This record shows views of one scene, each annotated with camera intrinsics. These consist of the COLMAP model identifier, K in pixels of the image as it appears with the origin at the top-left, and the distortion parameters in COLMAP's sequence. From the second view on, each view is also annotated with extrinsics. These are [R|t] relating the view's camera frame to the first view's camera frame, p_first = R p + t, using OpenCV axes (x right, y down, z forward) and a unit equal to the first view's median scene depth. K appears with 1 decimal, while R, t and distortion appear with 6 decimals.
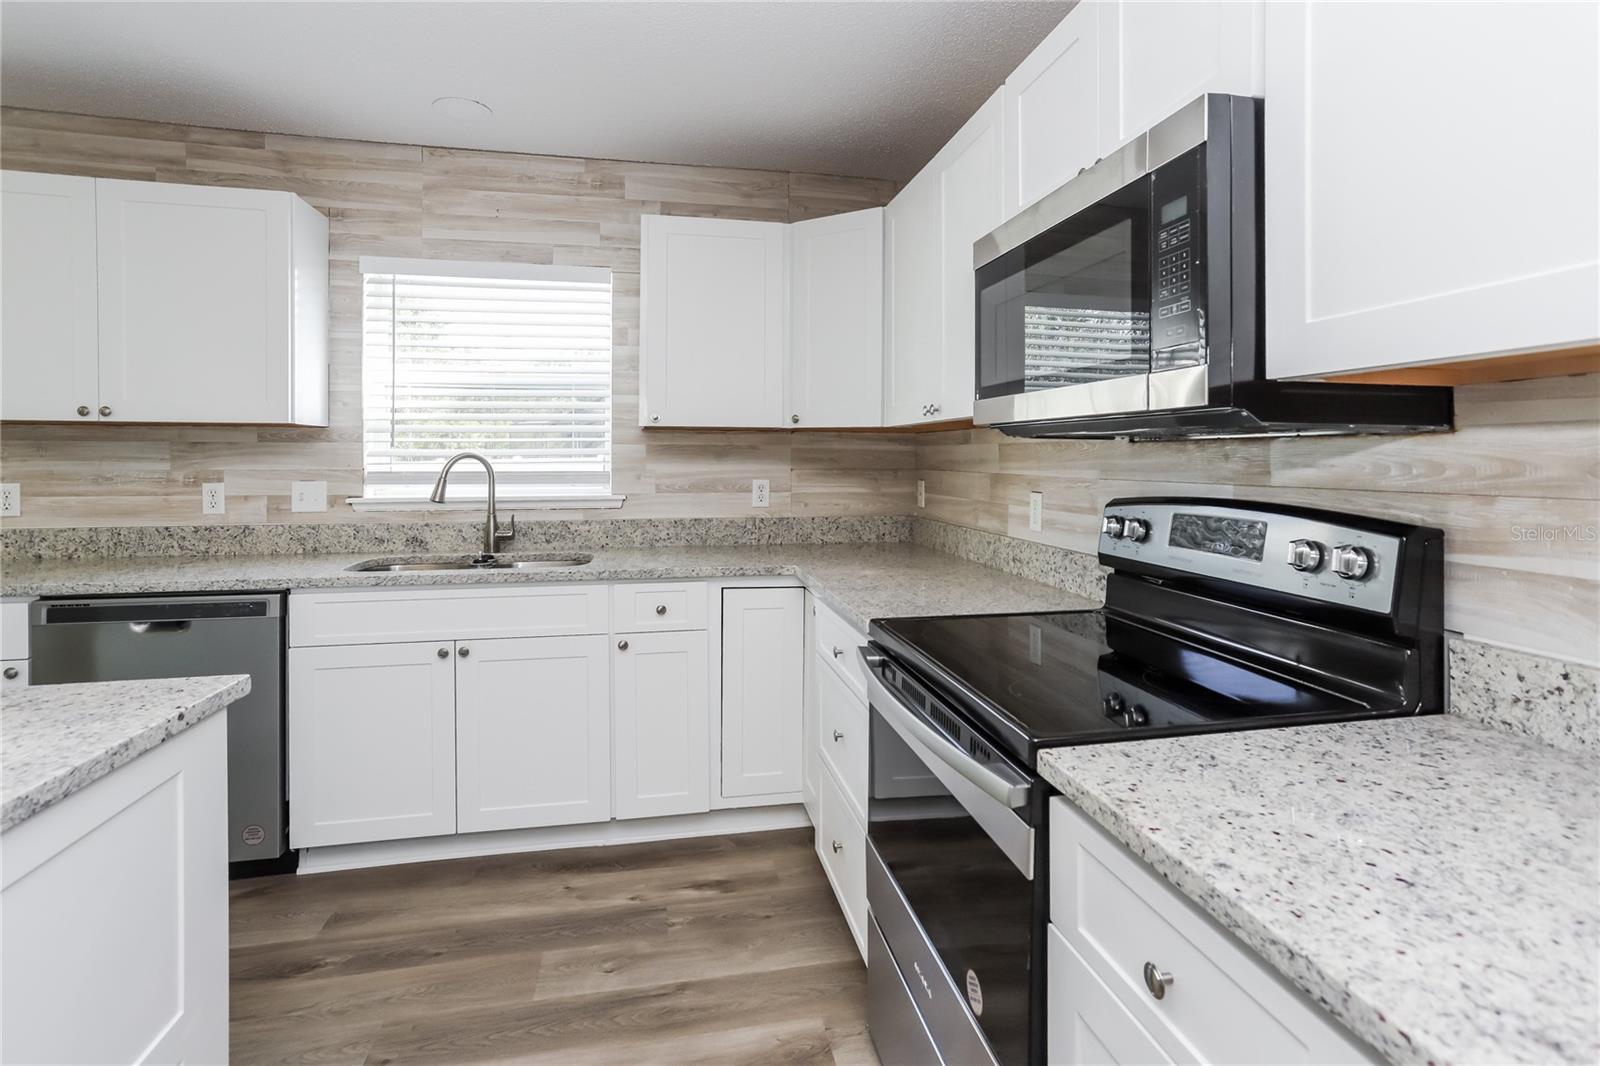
lens RADIAL K [[804.5, 0, 820.9], [0, 804.5, 457.0], [0, 0, 1]] dist [0.003072, 0.003943]
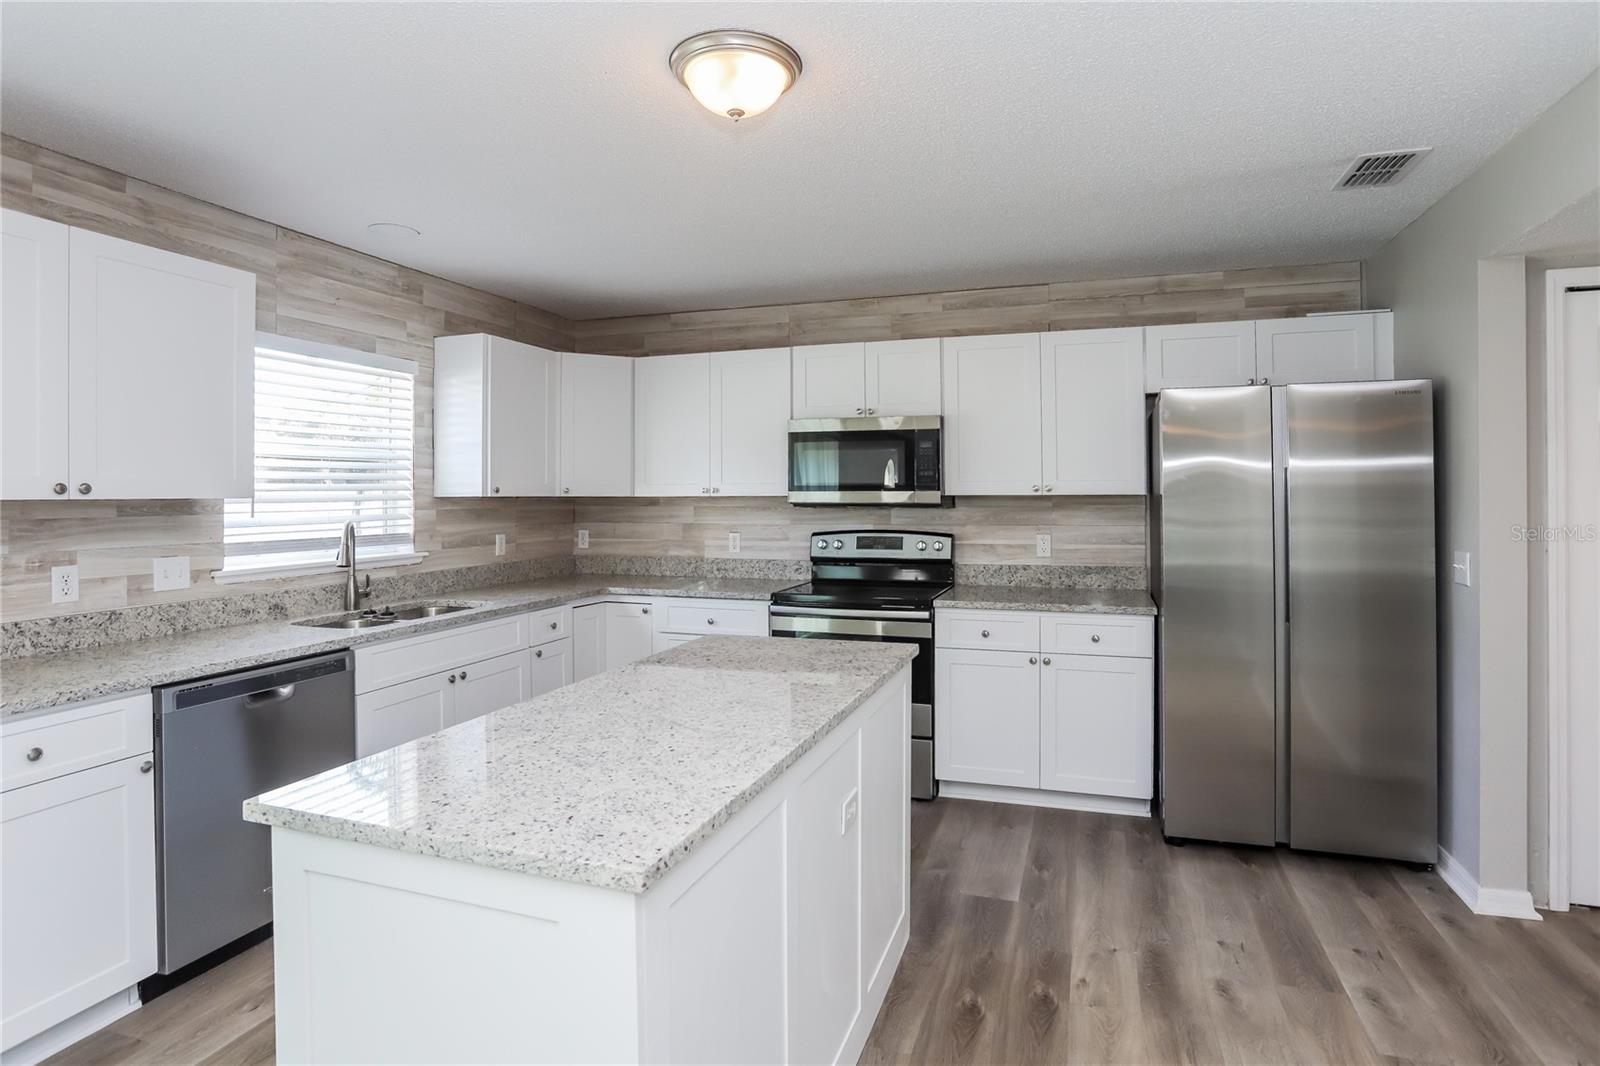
lens RADIAL K [[804.5, 0, 863.4], [0, 804.5, 491.7], [0, 0, 1]] dist [0.003072, 0.003943]
pose [[0.474645, 0.000262, 0.880177, -1.094142], [0.003268, 0.999993, -0.002060, -0.042067], [-0.880171, 0.003855, 0.474640, -0.157736]]
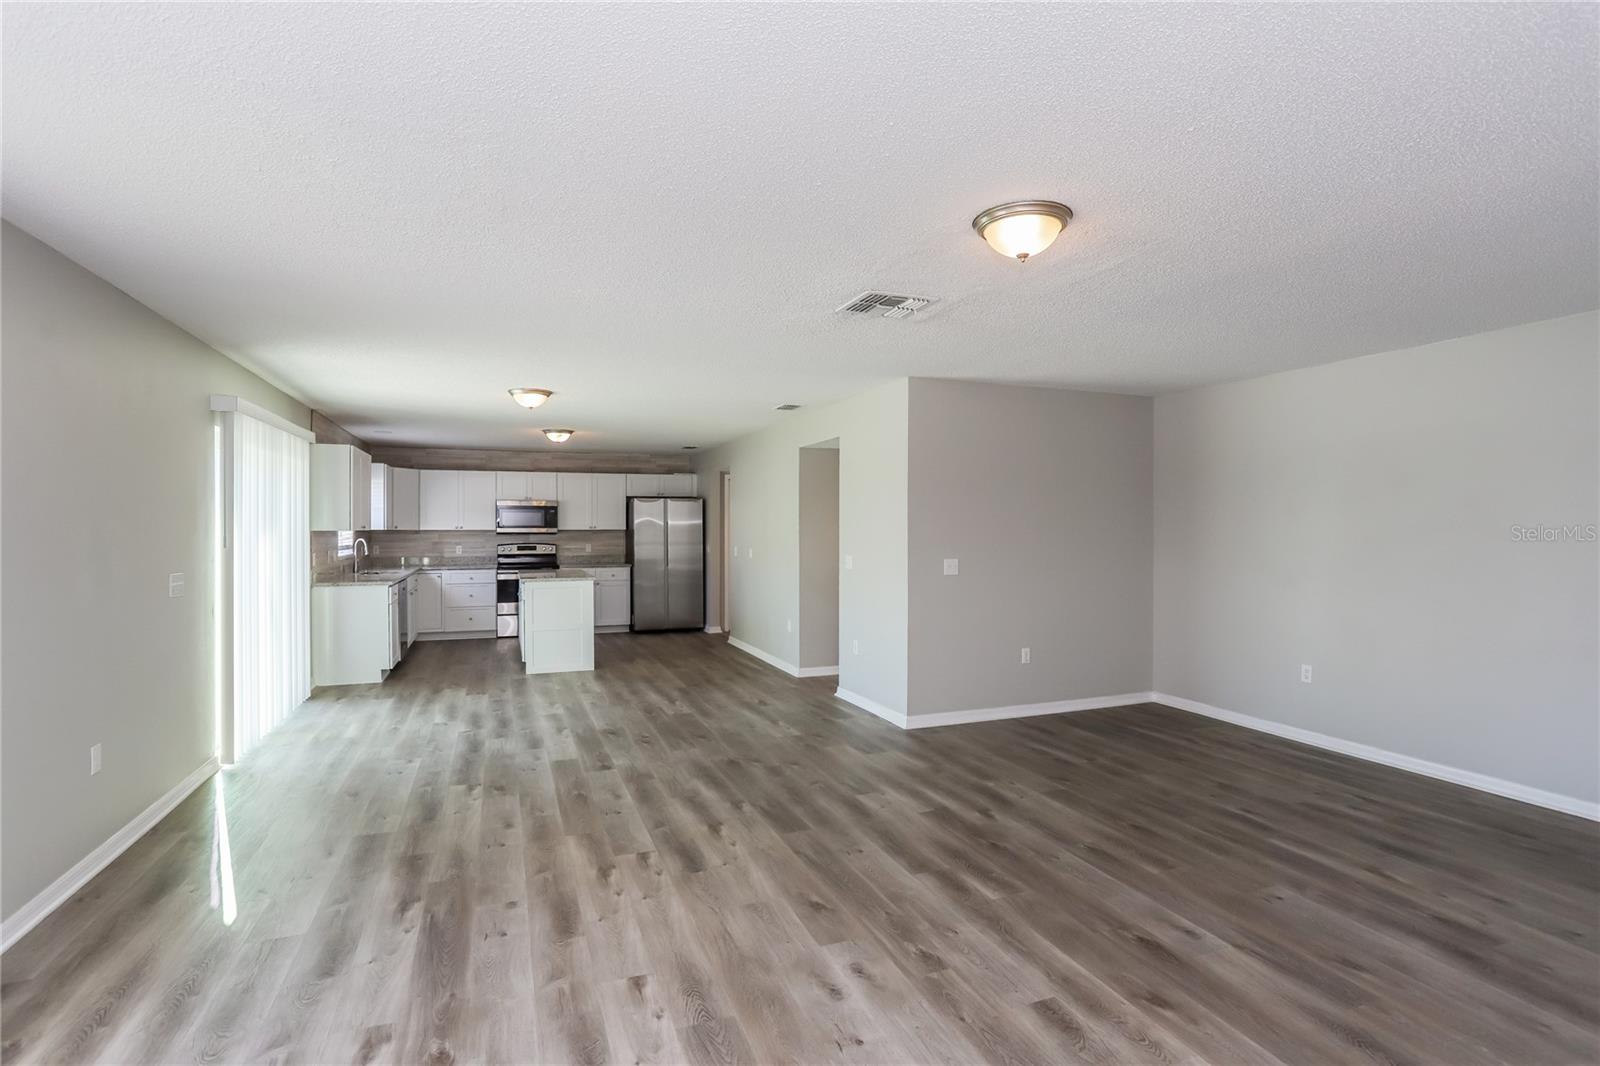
lens RADIAL K [[804.5, 0, 793.2], [0, 804.5, 529.9], [0, 0, 1]] dist [0.003072, 0.003943]
pose [[-0.149272, -0.005914, 0.988779, -3.858595], [-0.000561, 0.999982, 0.005897, -0.060915], [-0.988796, 0.000326, -0.149273, -0.160558]]
